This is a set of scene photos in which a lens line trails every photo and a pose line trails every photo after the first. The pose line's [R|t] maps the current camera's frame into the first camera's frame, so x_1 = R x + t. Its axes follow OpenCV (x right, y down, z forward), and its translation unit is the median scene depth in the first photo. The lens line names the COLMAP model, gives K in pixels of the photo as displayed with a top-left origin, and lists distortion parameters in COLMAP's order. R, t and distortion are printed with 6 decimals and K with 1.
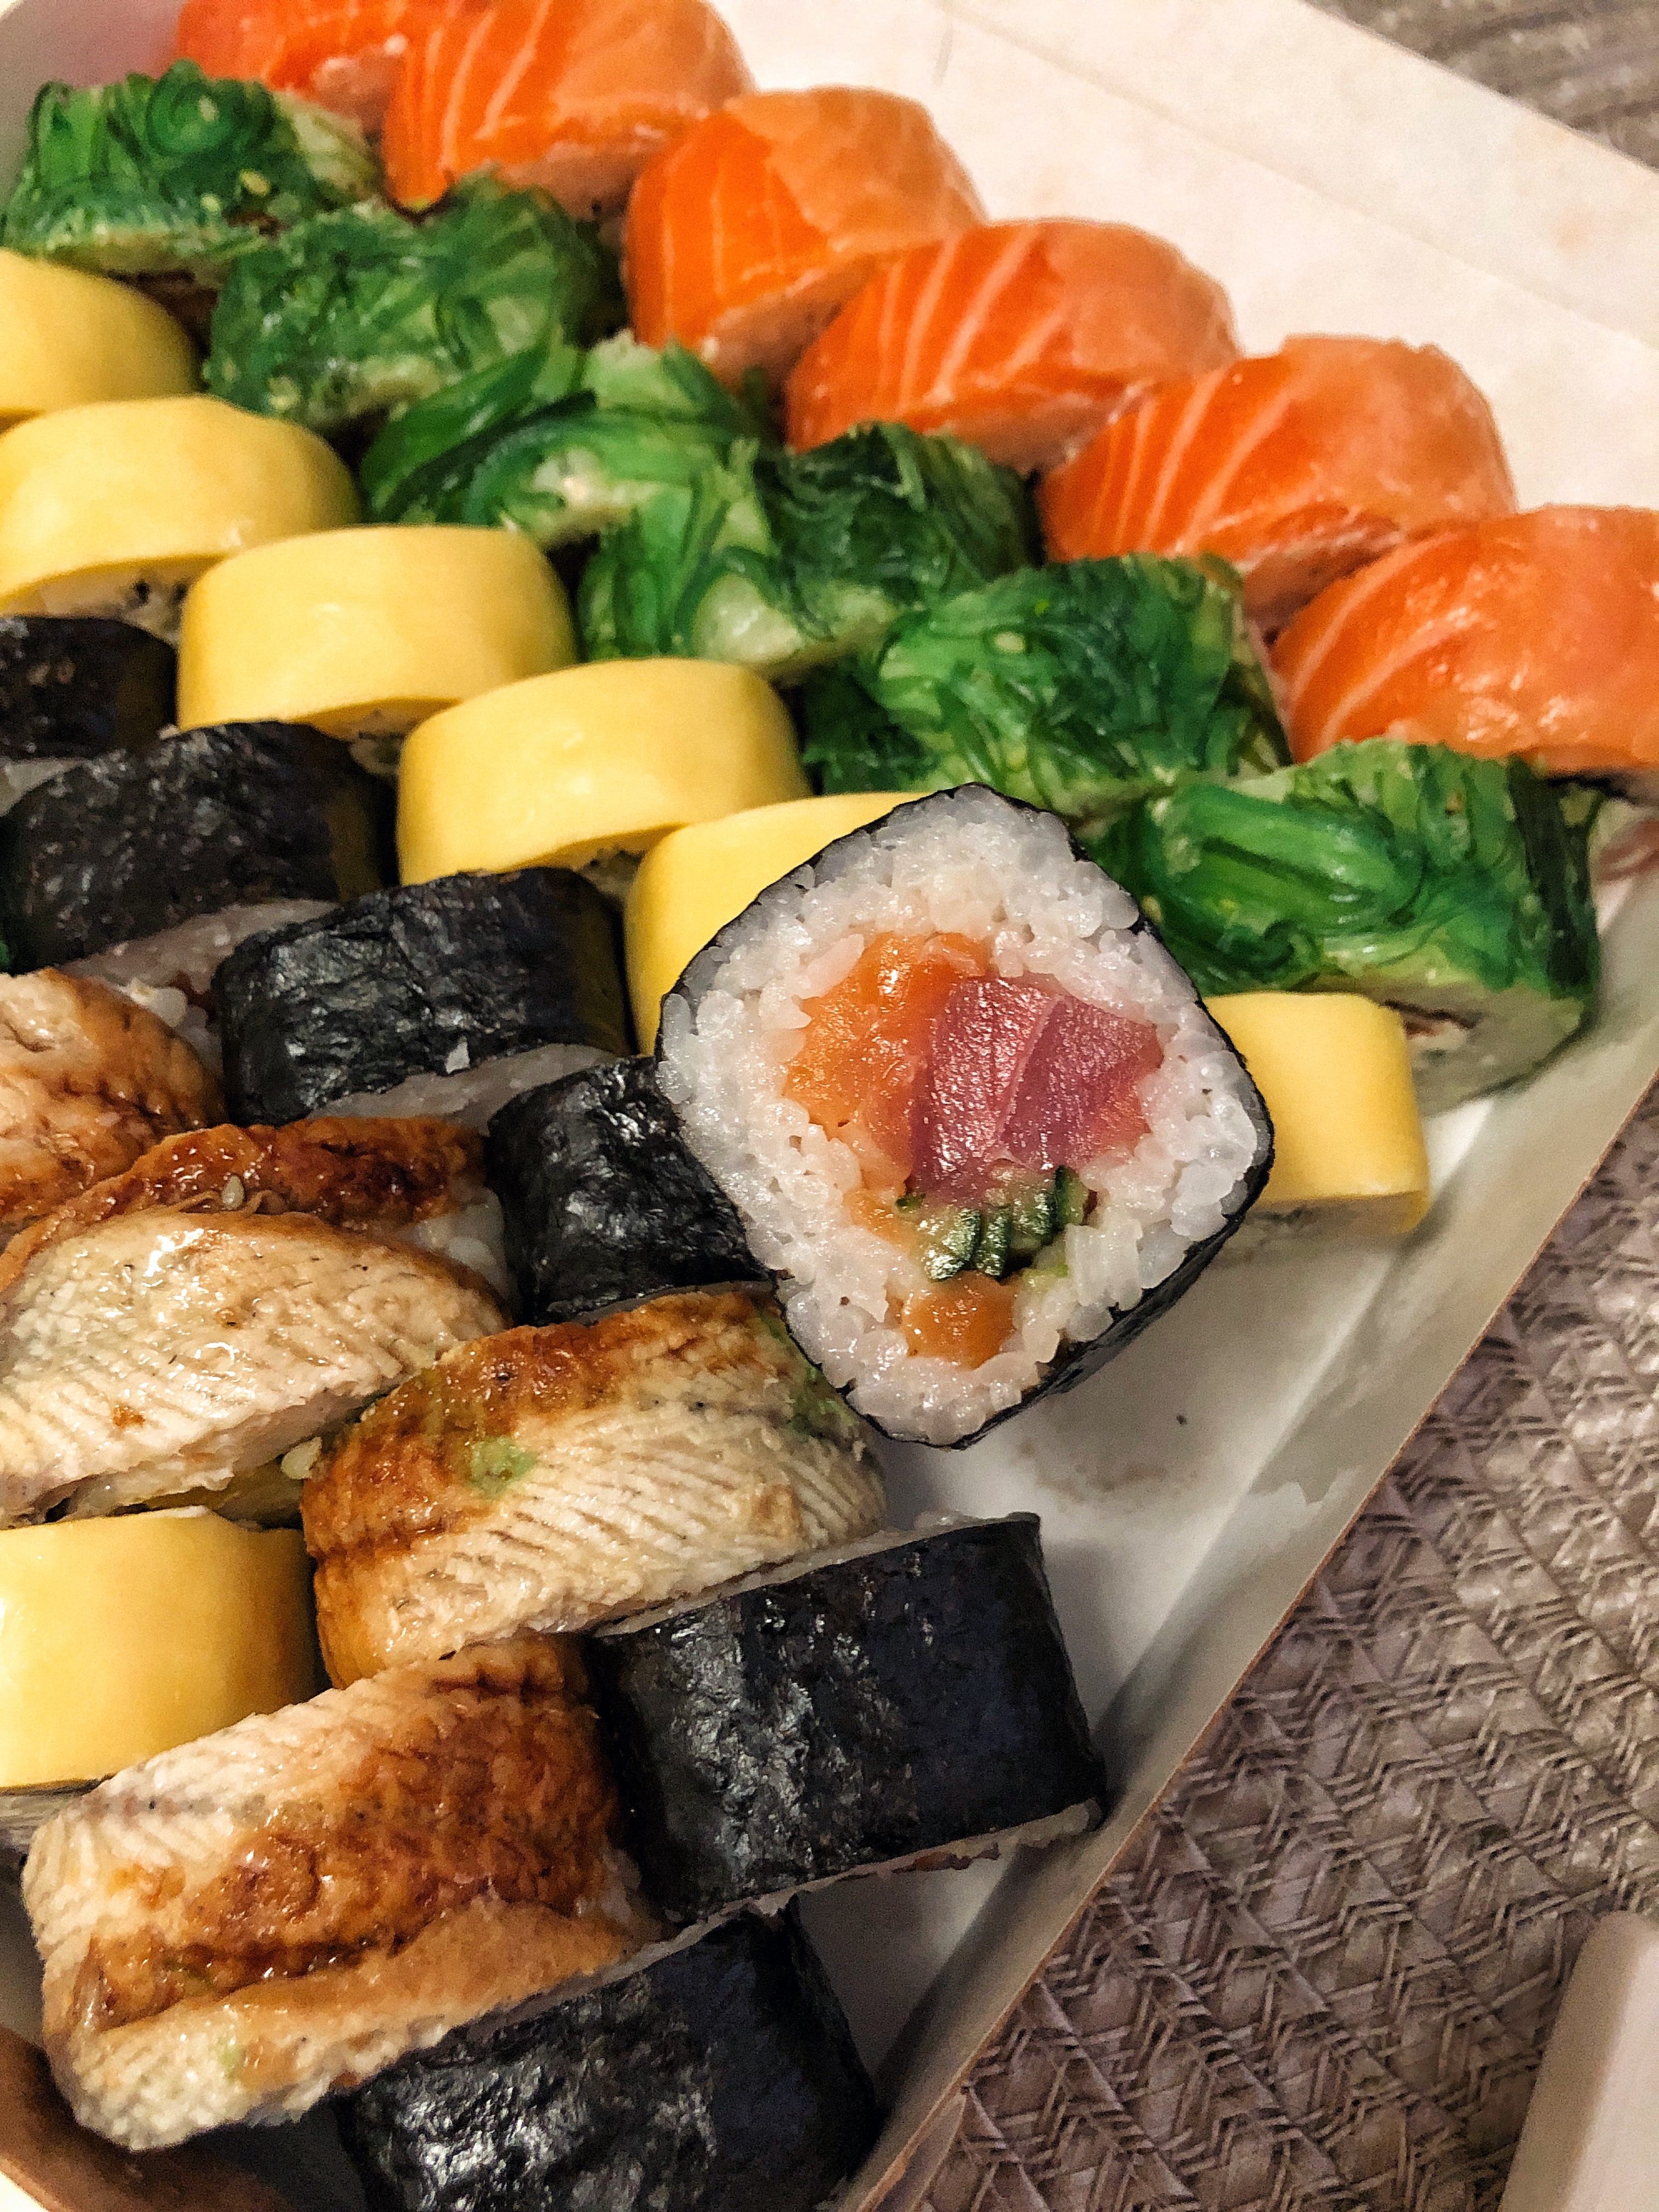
lens RADIAL K [[1840.6, 0, 829.5], [0, 1840.6, 1106.0], [0, 0, 1]] dist [-0.056013, 0.008714]
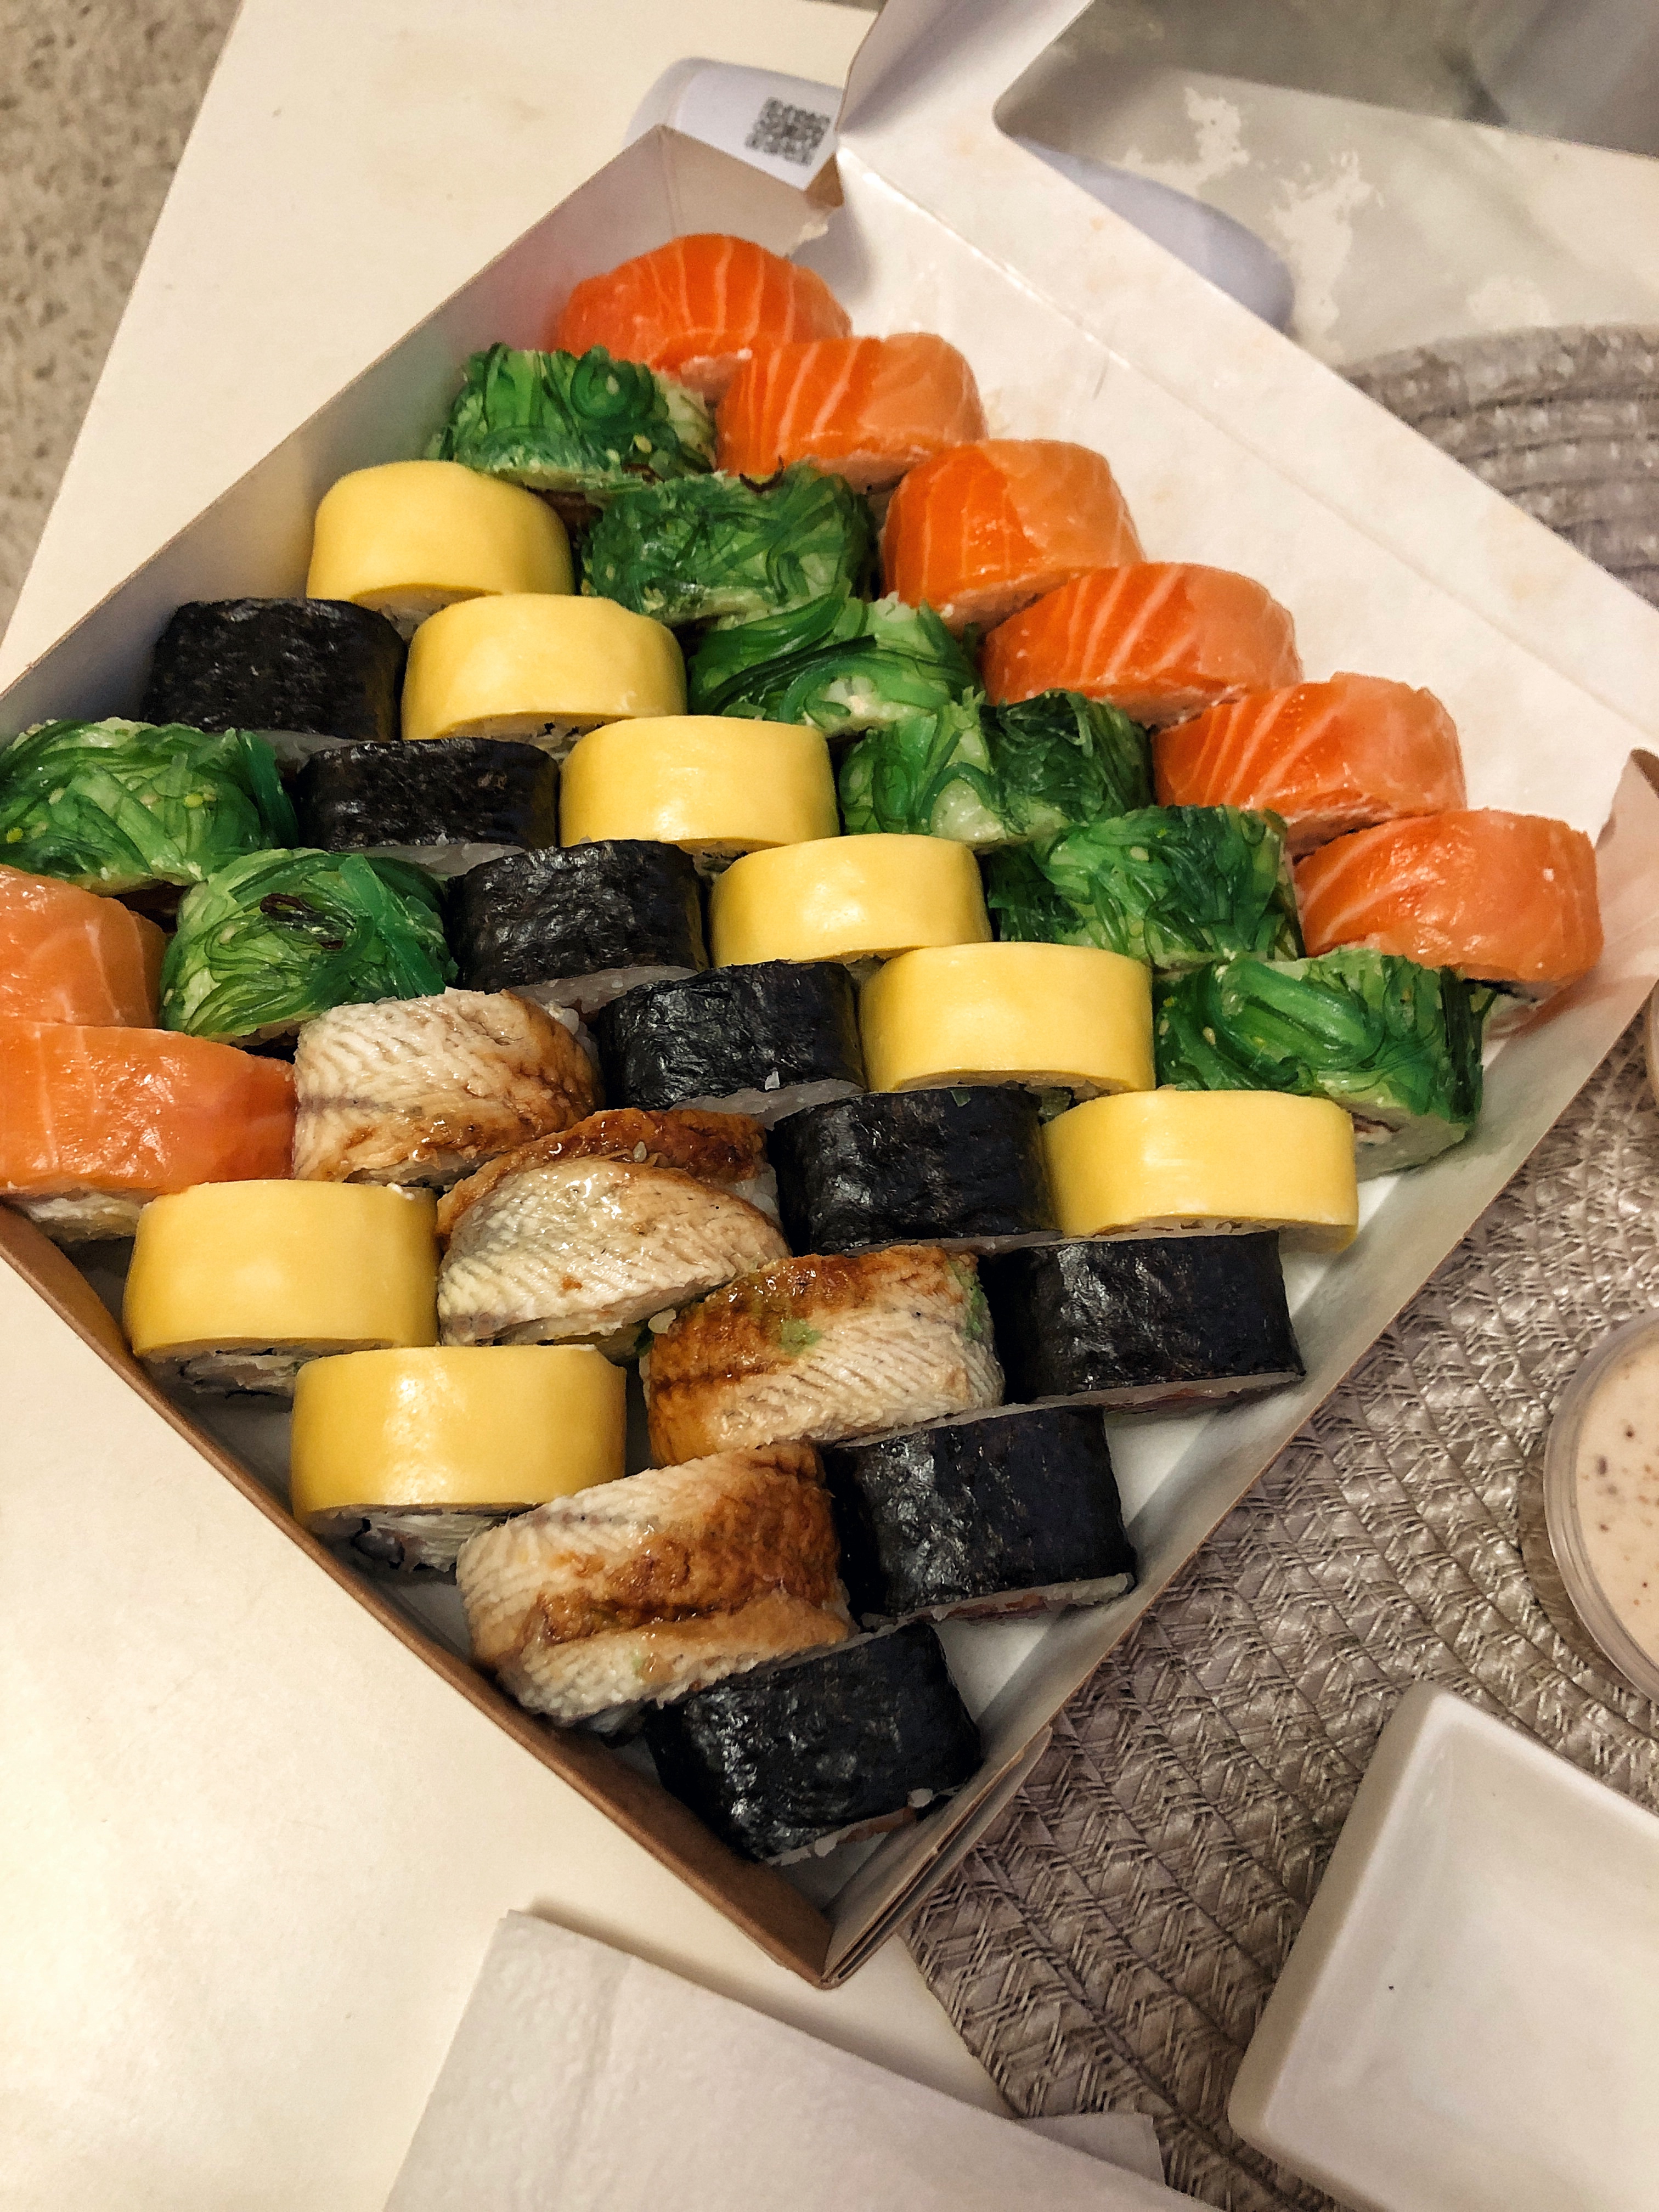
lens RADIAL K [[1780.1, 0, 826.7], [0, 1780.1, 1118.8], [0, 0, 1]] dist [0.074804, -0.479641]
pose [[0.990963, 0.115328, 0.068497, -0.246996], [-0.116786, 0.993000, 0.017664, -0.025312], [-0.065980, -0.025504, 0.997495, -0.510942]]
